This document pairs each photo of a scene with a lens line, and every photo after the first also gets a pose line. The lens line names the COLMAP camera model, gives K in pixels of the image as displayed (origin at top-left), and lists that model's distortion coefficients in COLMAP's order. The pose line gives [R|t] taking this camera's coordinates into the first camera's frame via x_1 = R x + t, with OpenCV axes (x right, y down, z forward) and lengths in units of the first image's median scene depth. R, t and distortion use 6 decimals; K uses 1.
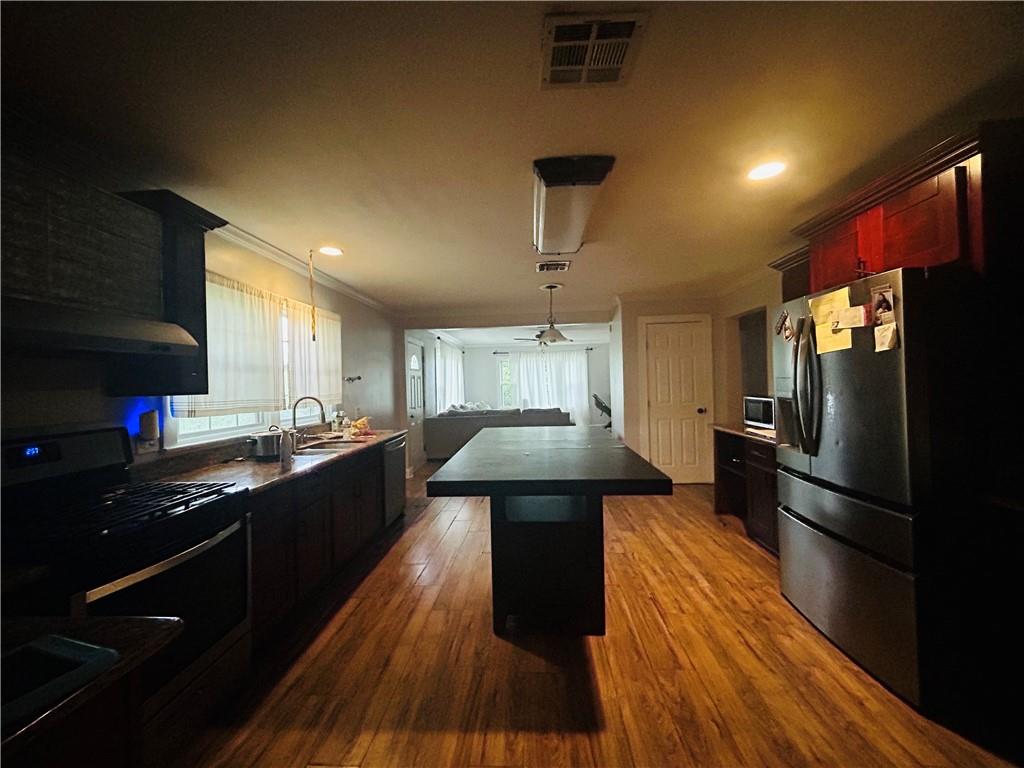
lens RADIAL K [[413.7, 0, 511.7], [0, 413.7, 382.2], [0, 0, 1]] dist [-0.002619, 0.000321]
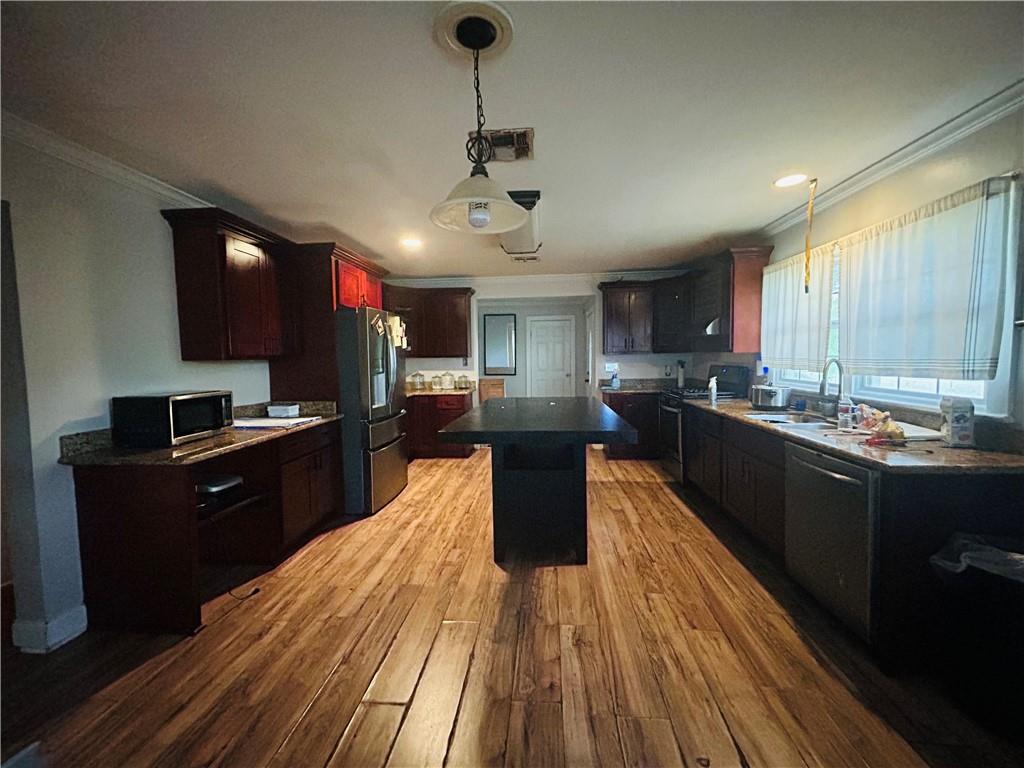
lens RADIAL K [[413.7, 0, 511.7], [0, 413.7, 382.2], [0, 0, 1]] dist [-0.002619, 0.000321]
pose [[-0.998562, 0.043668, 0.031102, 0.111406], [0.045596, 0.996891, 0.064260, -0.001278], [-0.028199, 0.065586, -0.997448, 2.071565]]
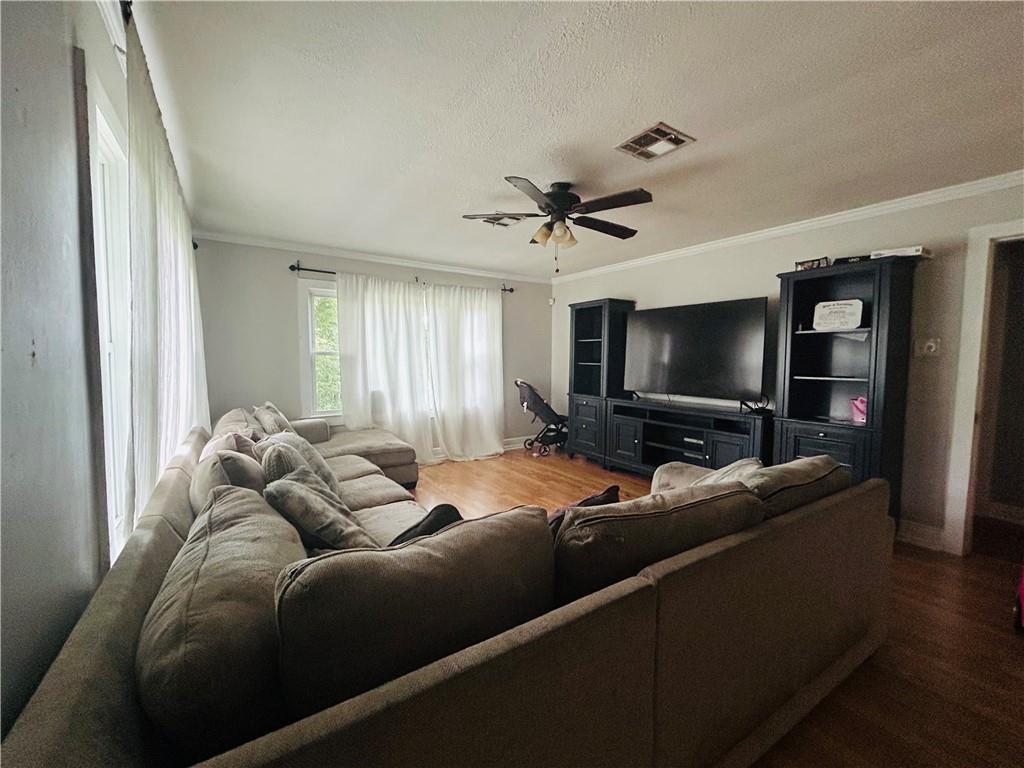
lens RADIAL K [[413.7, 0, 511.7], [0, 413.7, 382.2], [0, 0, 1]] dist [-0.002619, 0.000321]
pose [[0.796661, -0.006370, 0.604393, -0.118948], [-0.025813, 0.998674, 0.044551, 0.009701], [-0.603875, -0.051093, 0.795440, 0.641508]]
